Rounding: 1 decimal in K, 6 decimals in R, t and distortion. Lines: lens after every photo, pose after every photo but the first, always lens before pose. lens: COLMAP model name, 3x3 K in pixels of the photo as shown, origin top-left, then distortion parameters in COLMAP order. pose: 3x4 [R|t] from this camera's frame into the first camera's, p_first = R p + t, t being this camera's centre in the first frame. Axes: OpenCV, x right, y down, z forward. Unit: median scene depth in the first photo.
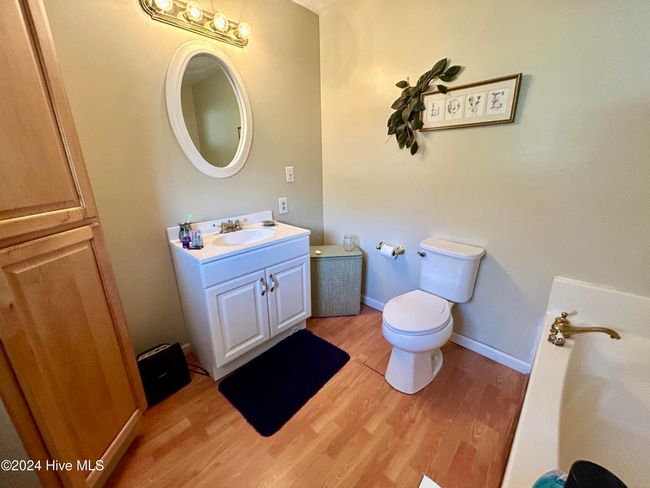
lens RADIAL K [[262.2, 0, 324.9], [0, 262.2, 242.9], [0, 0, 1]] dist [0.001935, 0.000606]
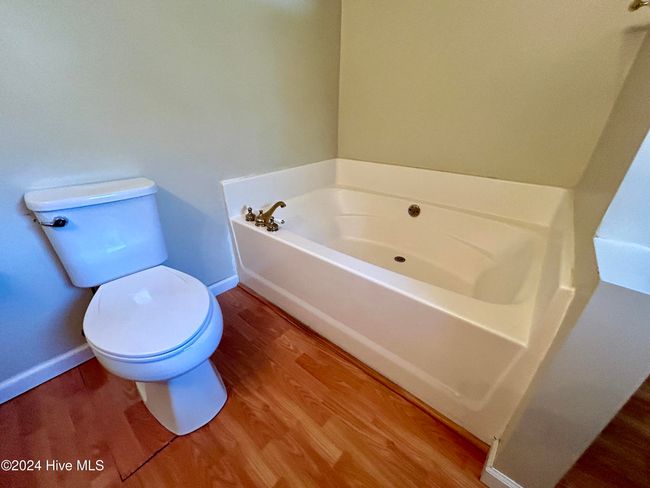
lens RADIAL K [[262.2, 0, 326.0], [0, 262.2, 244.5], [0, 0, 1]] dist [0.001935, 0.000606]
pose [[-0.063791, -0.445696, 0.892909, -0.131371], [0.281687, 0.850307, 0.444556, 0.004232], [-0.957384, 0.279879, 0.071305, 0.656011]]
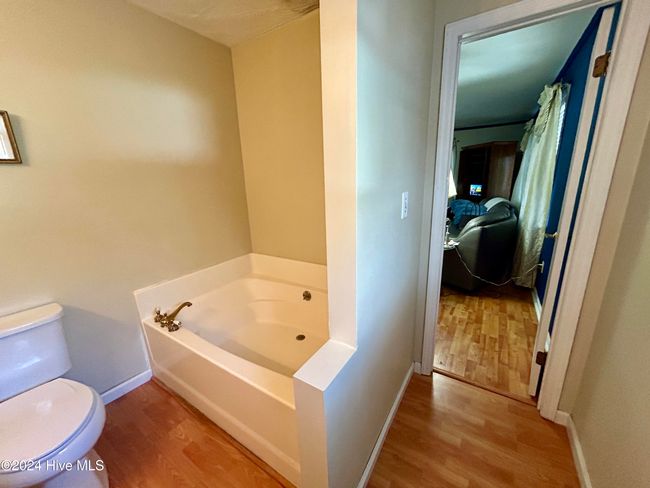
lens RADIAL K [[262.2, 0, 324.0], [0, 262.2, 244.5], [0, 0, 1]] dist [0.001935, 0.000606]
pose [[-0.176638, -0.227574, 0.957606, -0.401647], [0.322180, 0.905940, 0.274724, -0.124630], [-0.930053, 0.357048, -0.086704, 0.221846]]
